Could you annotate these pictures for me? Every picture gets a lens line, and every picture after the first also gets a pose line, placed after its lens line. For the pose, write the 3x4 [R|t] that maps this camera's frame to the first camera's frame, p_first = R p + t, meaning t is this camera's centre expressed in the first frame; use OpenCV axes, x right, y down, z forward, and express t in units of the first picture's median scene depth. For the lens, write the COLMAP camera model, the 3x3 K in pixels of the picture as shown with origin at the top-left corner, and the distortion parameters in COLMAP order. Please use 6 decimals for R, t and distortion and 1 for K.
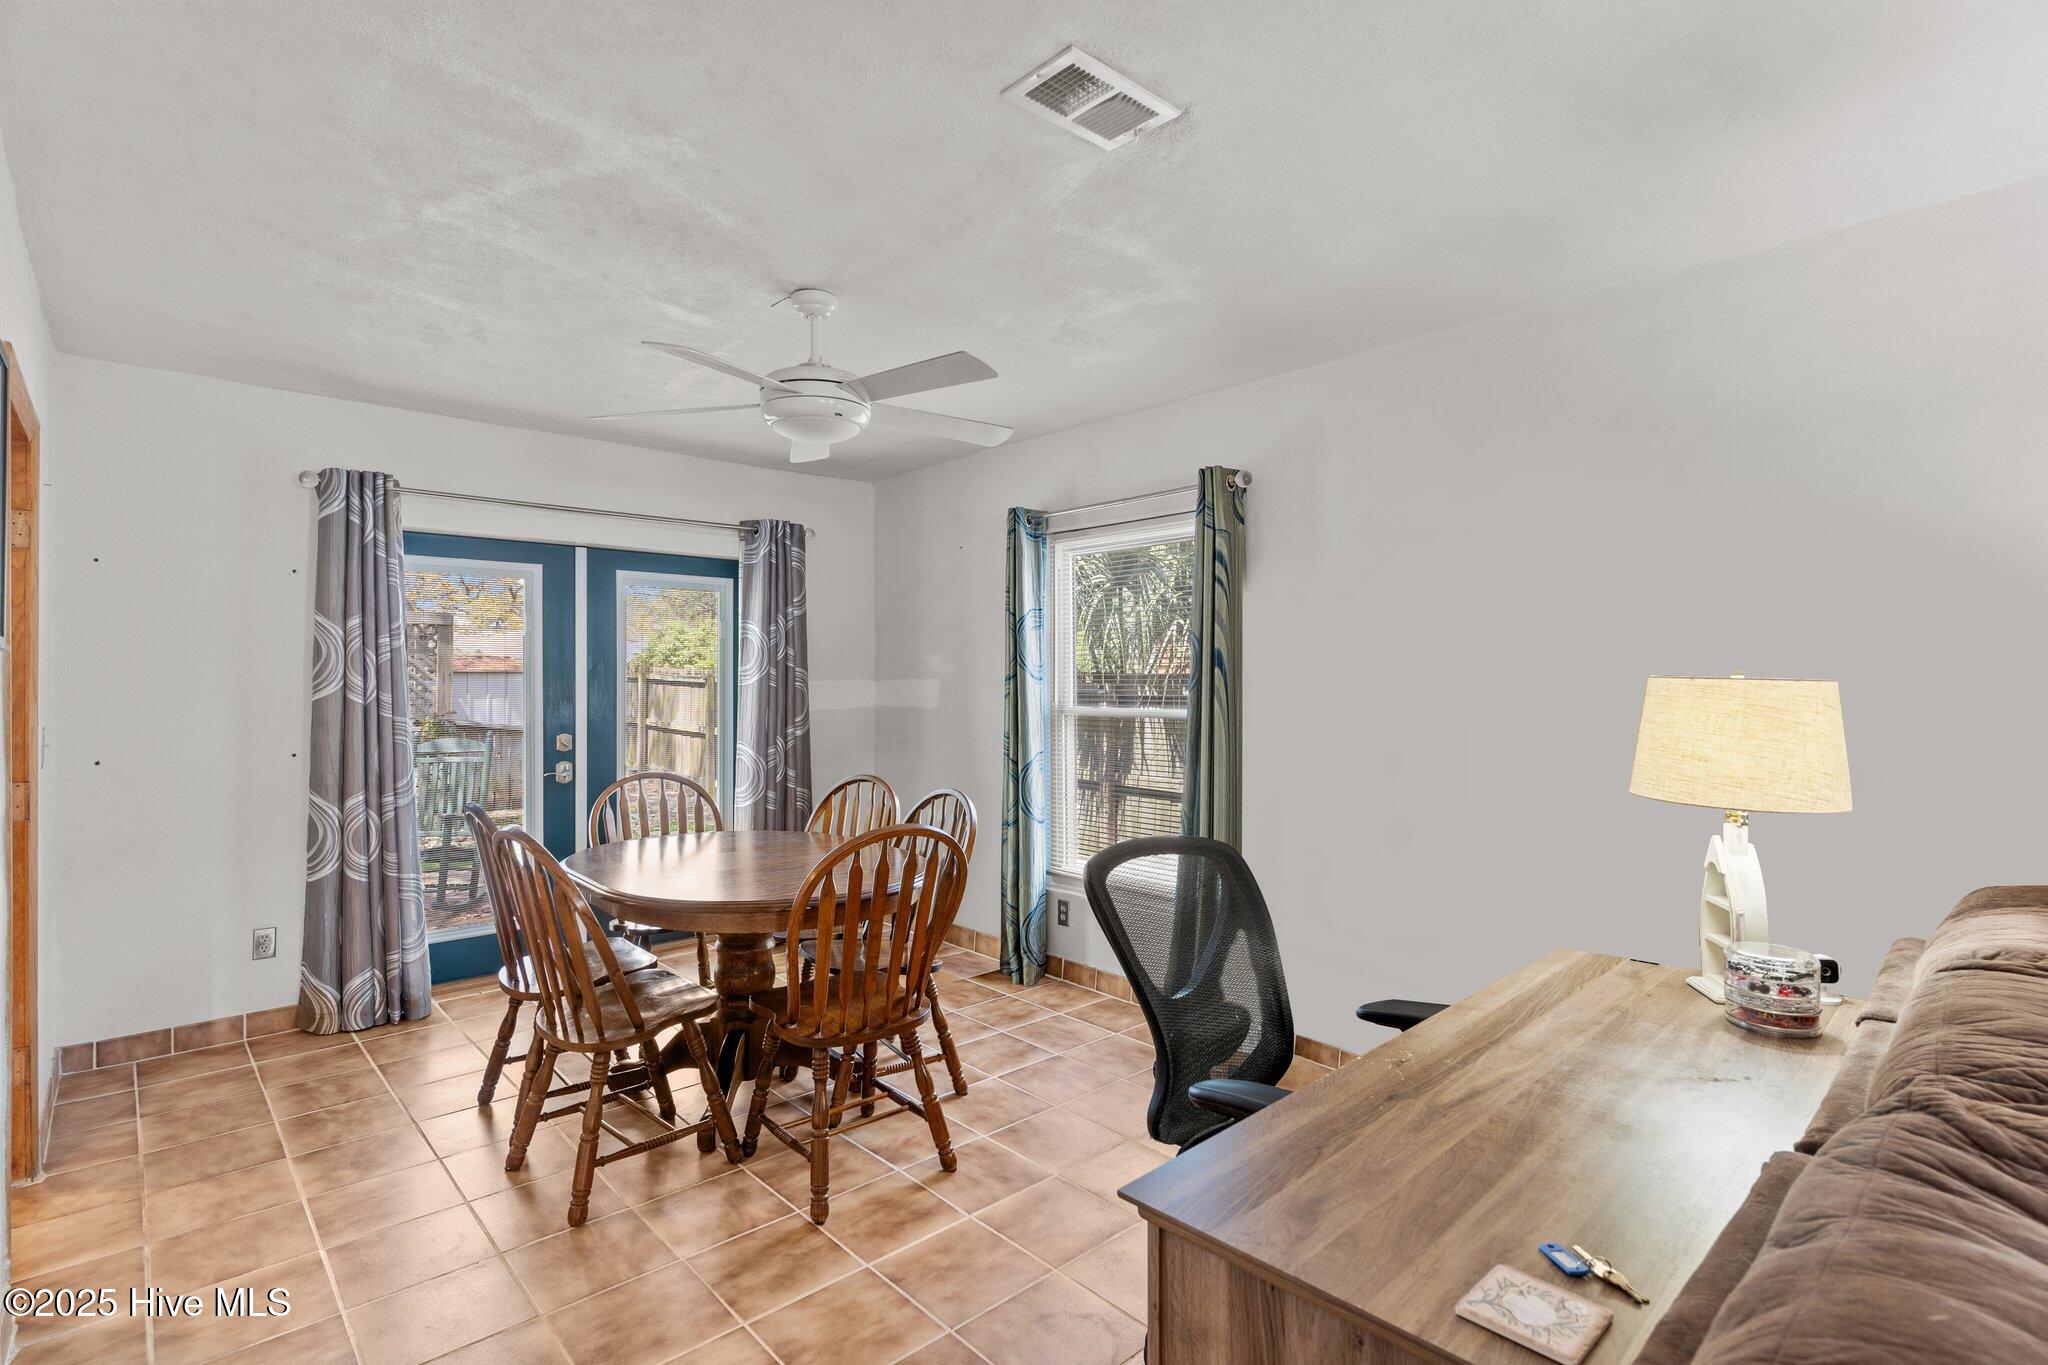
lens RADIAL K [[976.2, 0, 1017.7], [0, 976.2, 682.8], [0, 0, 1]] dist [-0.001224, -0.003254]
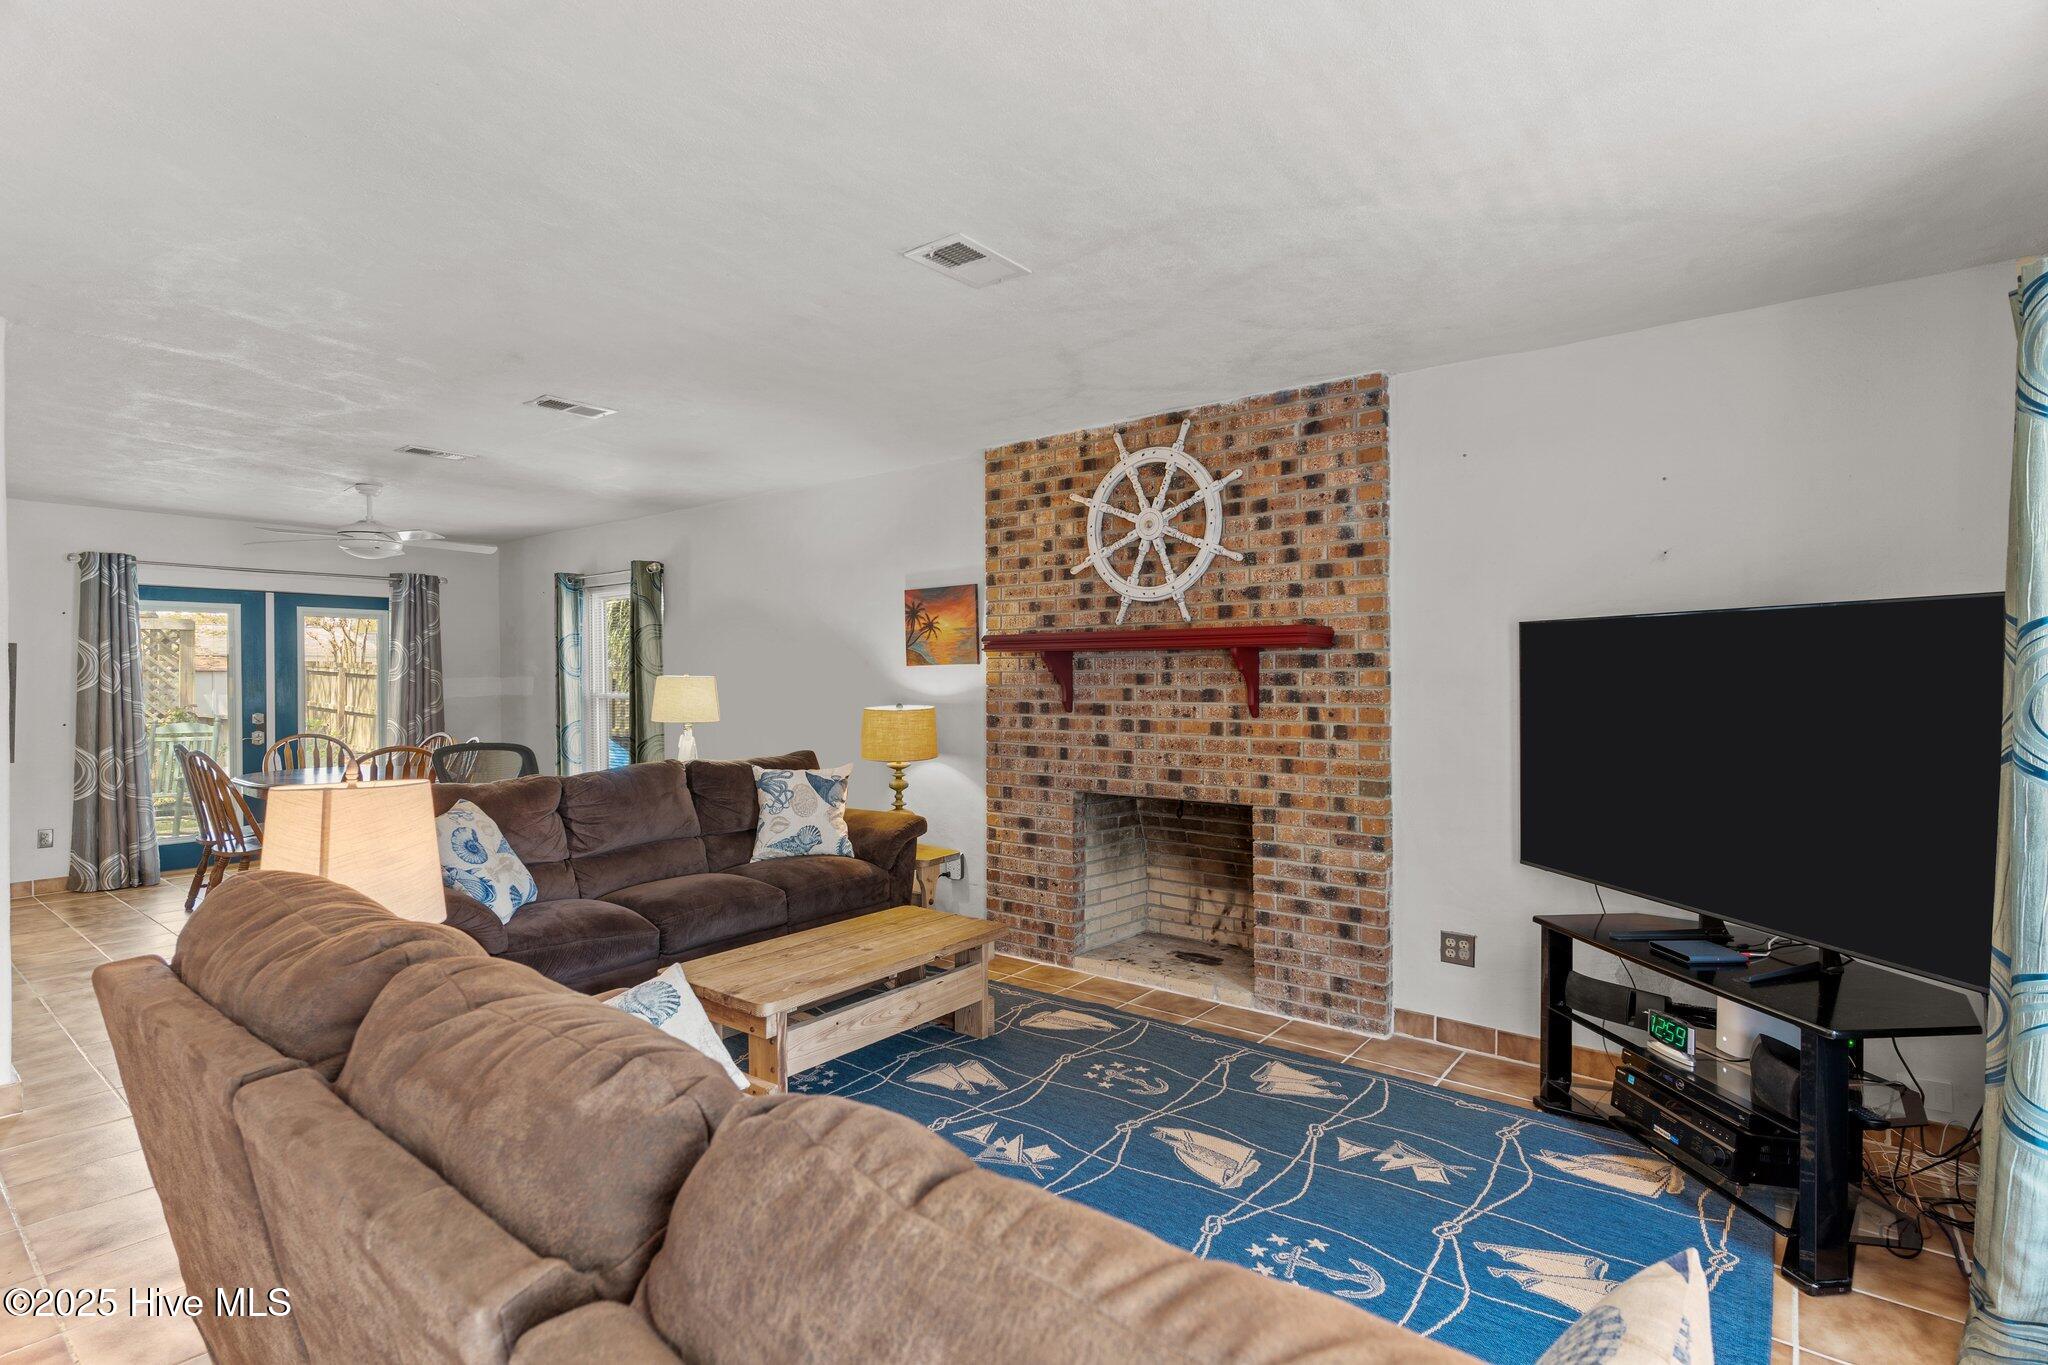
lens RADIAL K [[976.2, 0, 1024.8], [0, 976.2, 679.9], [0, 0, 1]] dist [-0.001224, -0.003254]
pose [[0.985808, -0.004746, 0.167809, 0.528311], [0.004331, 0.999987, 0.002839, 0.000511], [-0.167820, -0.002072, 0.985815, -0.808990]]
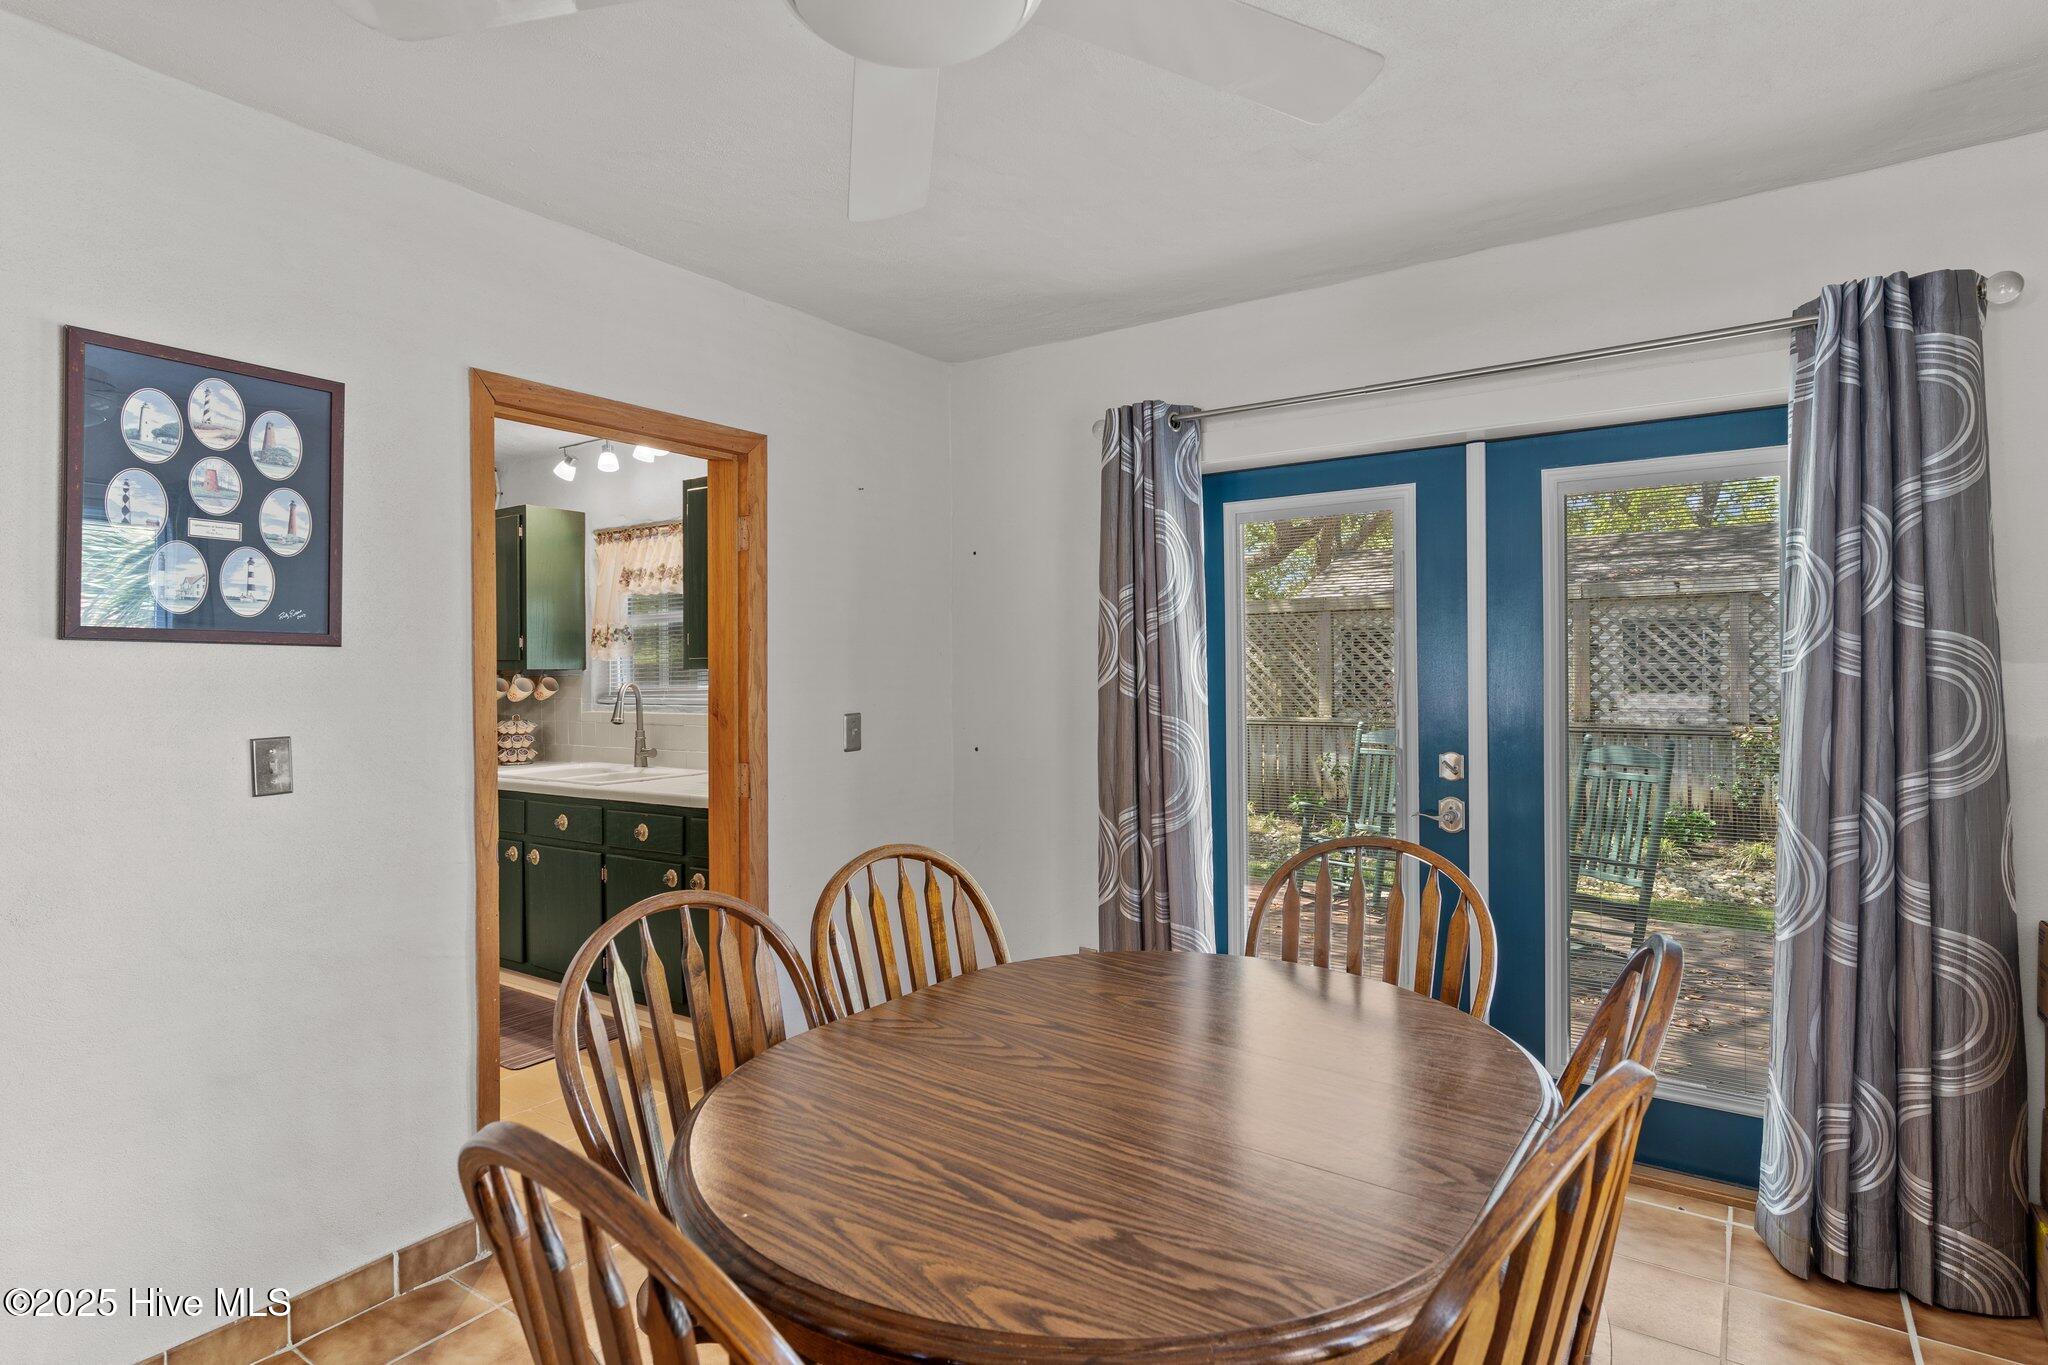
lens RADIAL K [[1062.1, 0, 1017.5], [0, 1062.1, 674.8], [0, 0, 1]] dist [-0.004139, -0.000702]
pose [[0.225145, 0.001564, -0.974324, 0.138525], [0.004093, 0.999988, 0.002551, 0.000720], [0.974317, -0.004562, 0.225136, 0.646393]]
